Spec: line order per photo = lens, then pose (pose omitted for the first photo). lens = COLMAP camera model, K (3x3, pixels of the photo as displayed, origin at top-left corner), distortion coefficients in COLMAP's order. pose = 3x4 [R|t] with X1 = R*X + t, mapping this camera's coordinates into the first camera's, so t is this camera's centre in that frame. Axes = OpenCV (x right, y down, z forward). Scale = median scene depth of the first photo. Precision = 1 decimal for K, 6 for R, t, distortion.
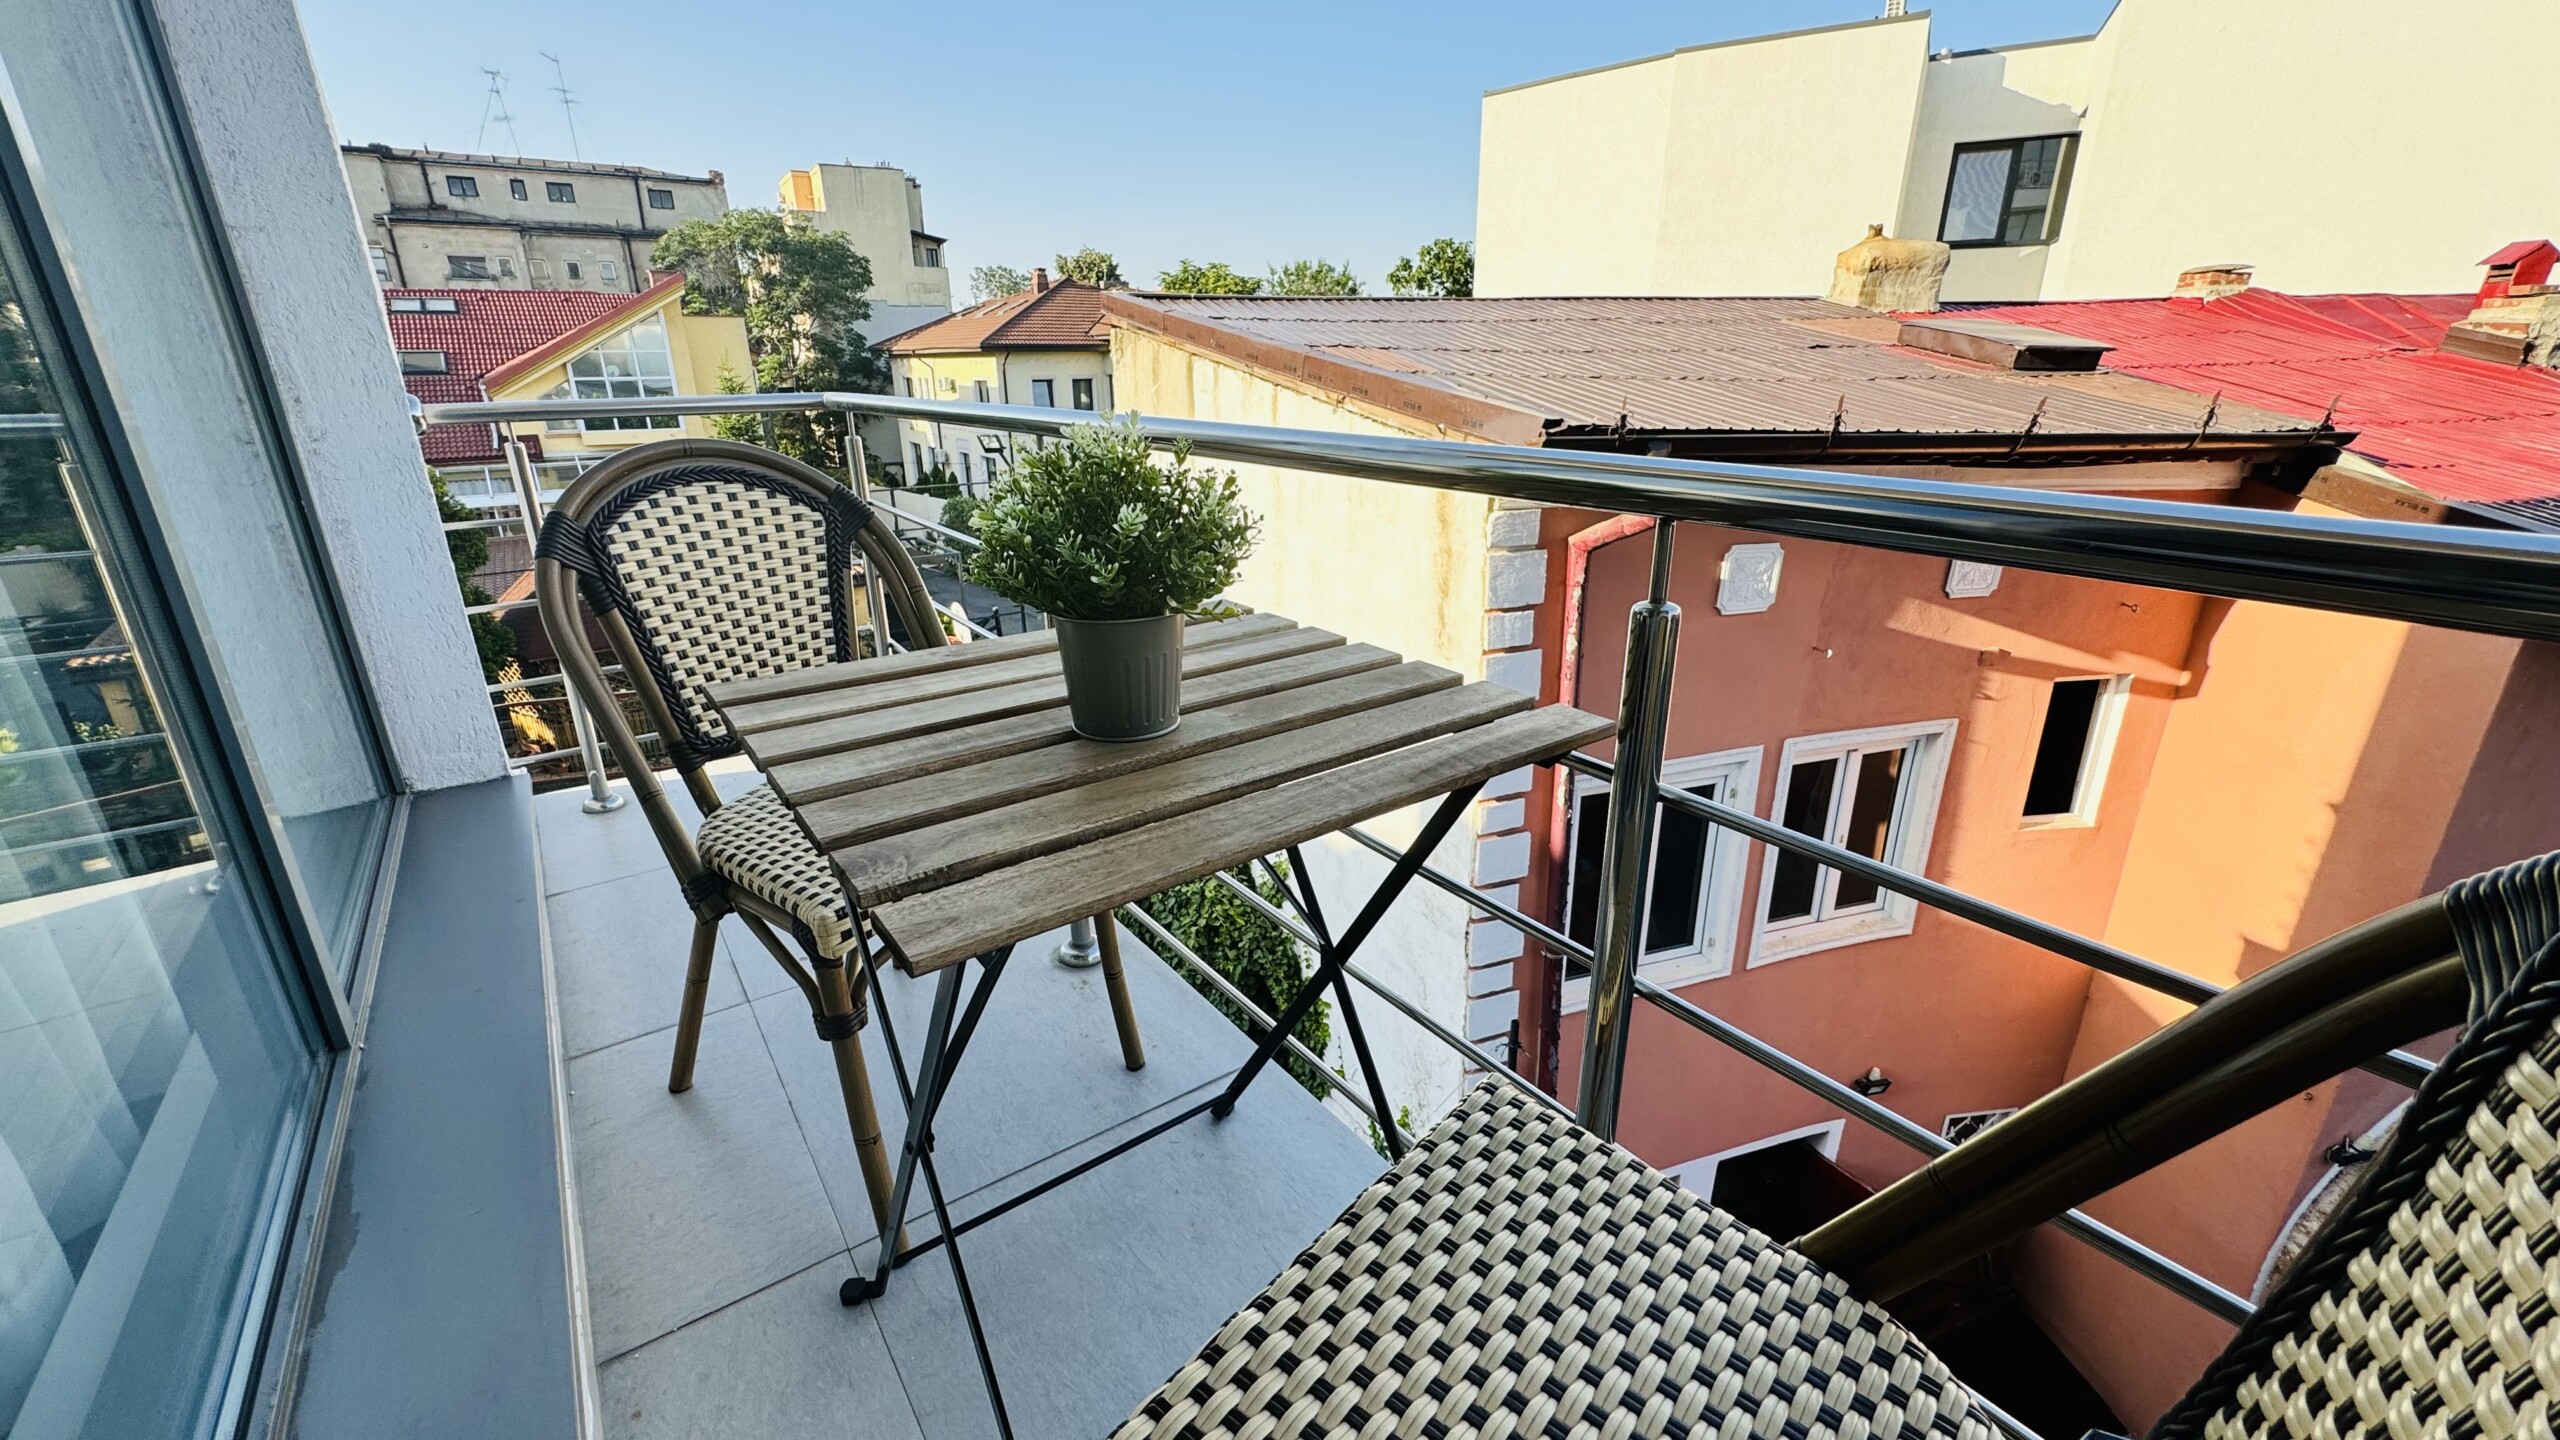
lens RADIAL K [[1022.2, 0, 1275.9], [0, 1022.2, 716.8], [0, 0, 1]] dist [0.000449, 0.001618]
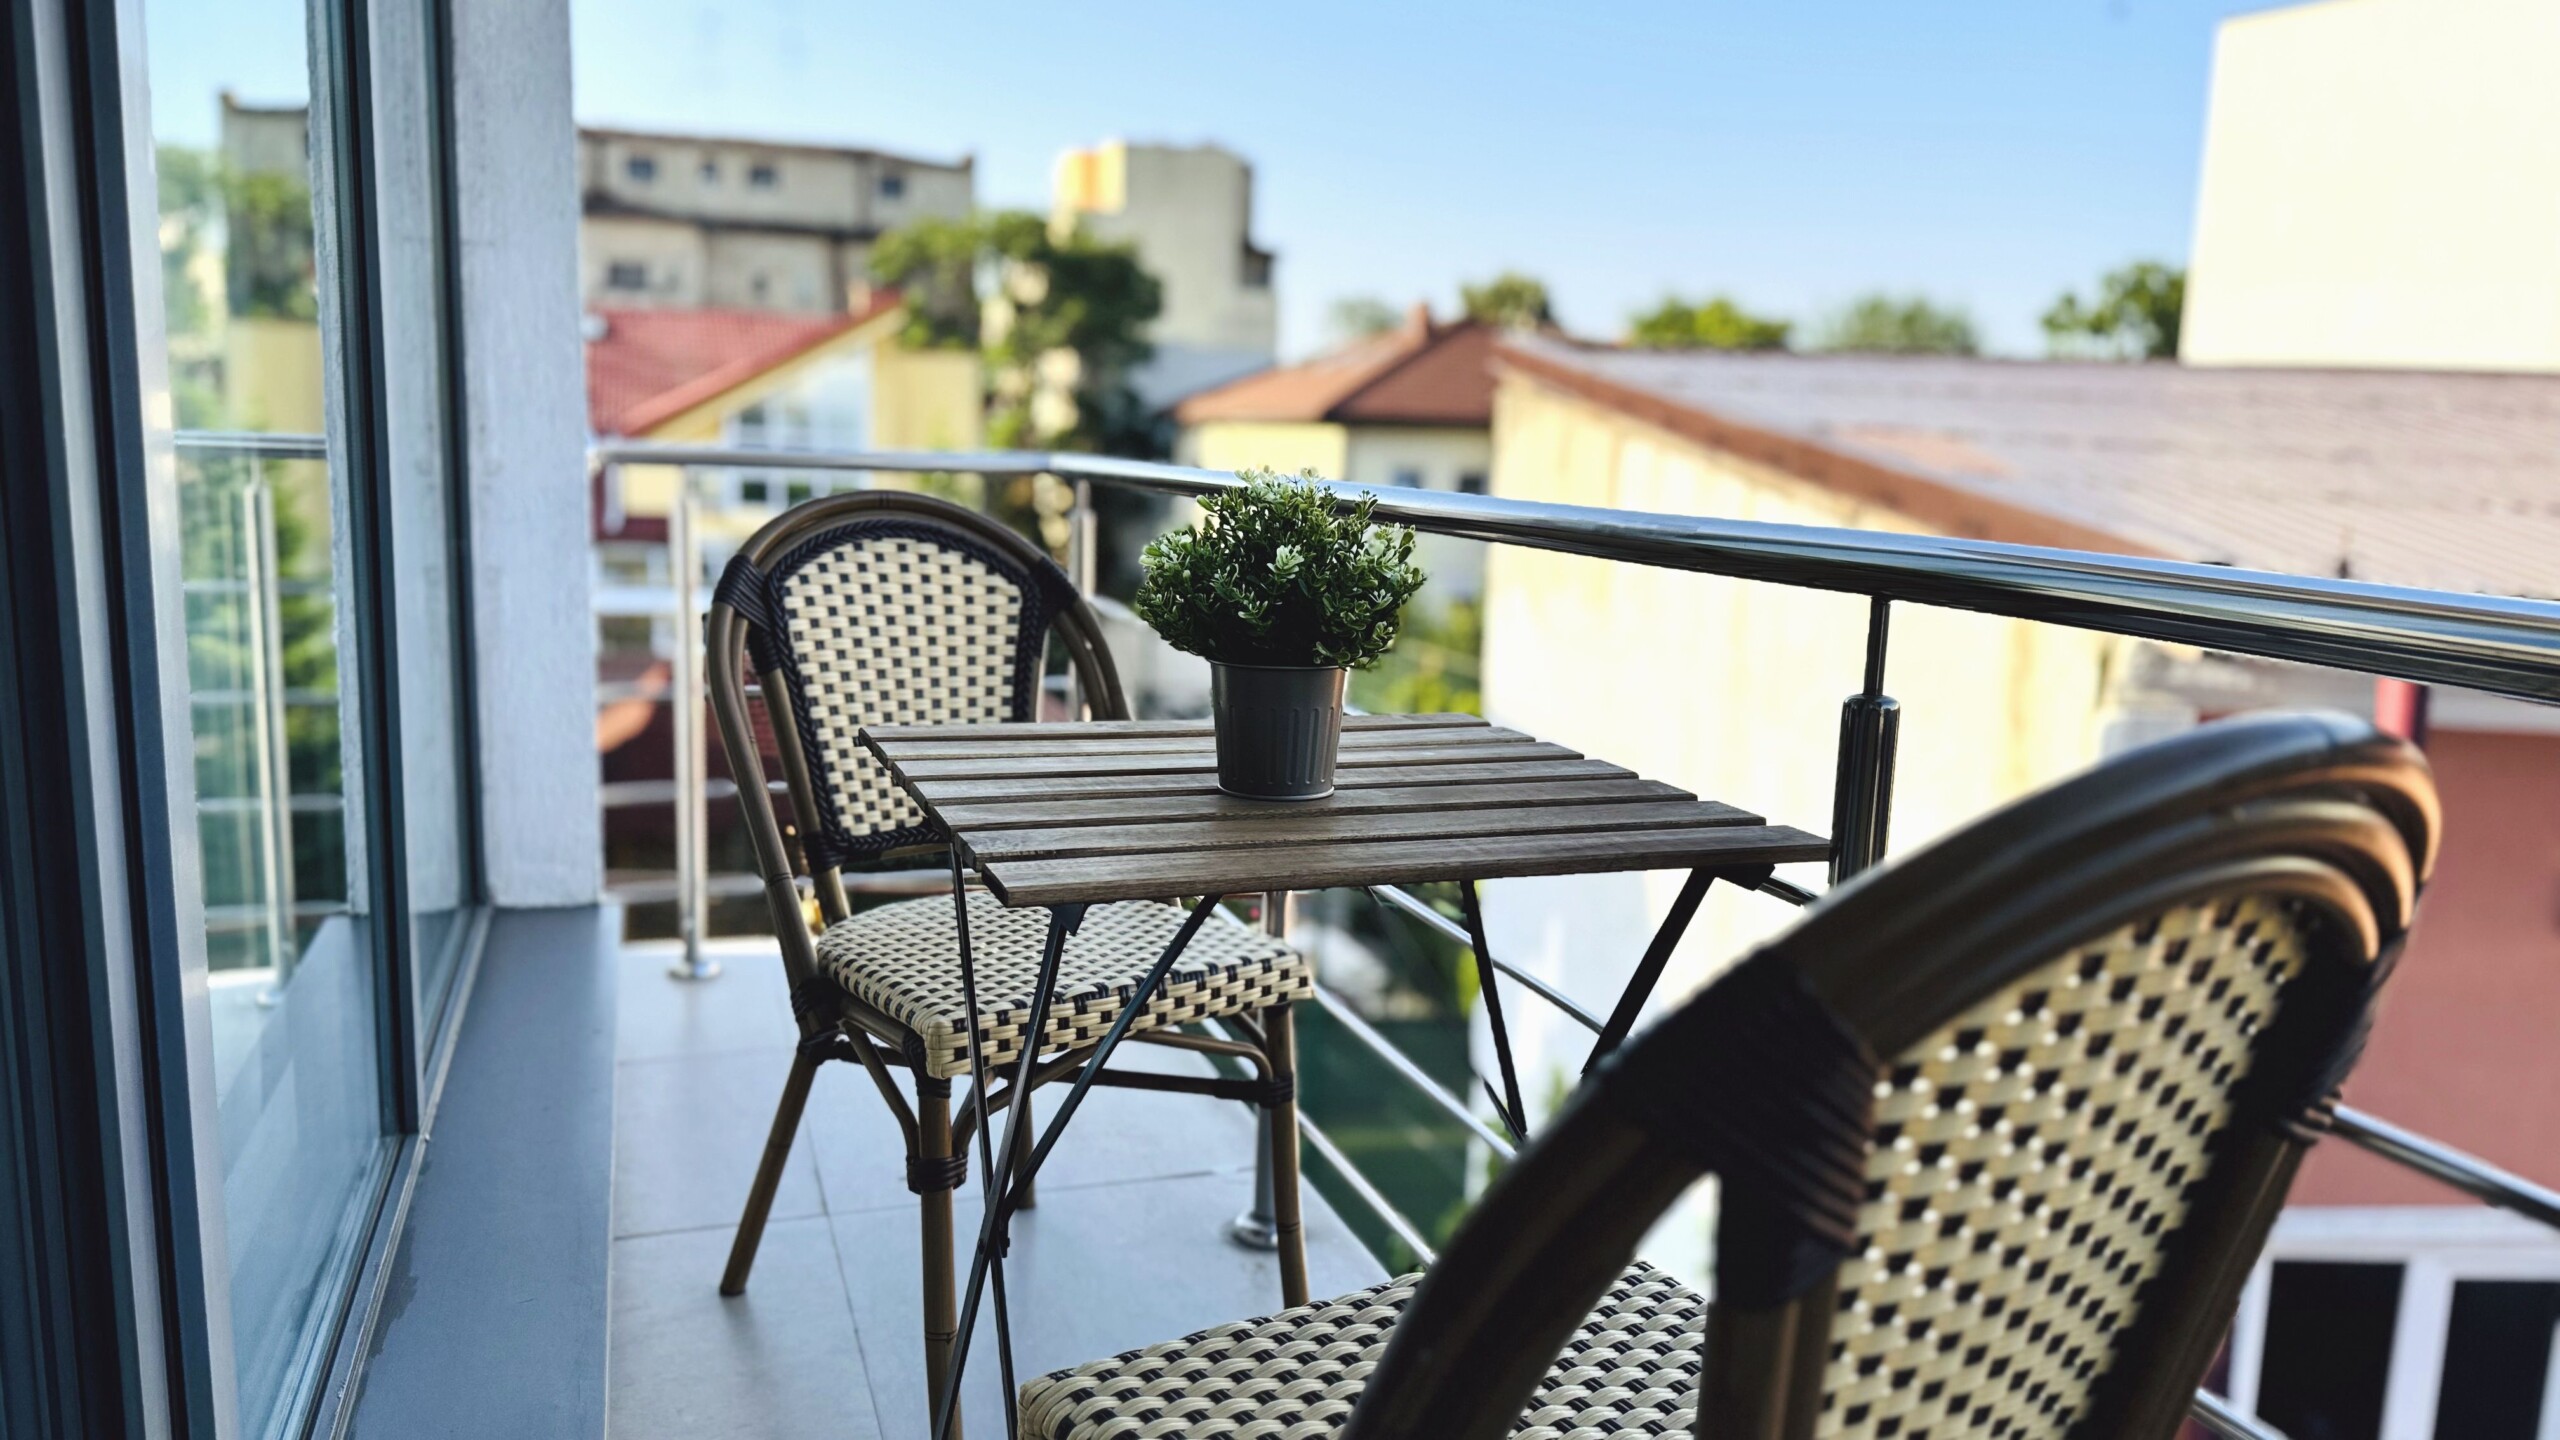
lens RADIAL K [[1855.2, 0, 1289.8], [0, 1855.2, 718.6], [0, 0, 1]] dist [0.041935, -0.016594]
pose [[0.958259, 0.082503, -0.273738, 0.179546], [-0.132780, 0.976363, -0.170545, 0.130192], [0.253197, 0.199773, 0.946563, -0.330246]]
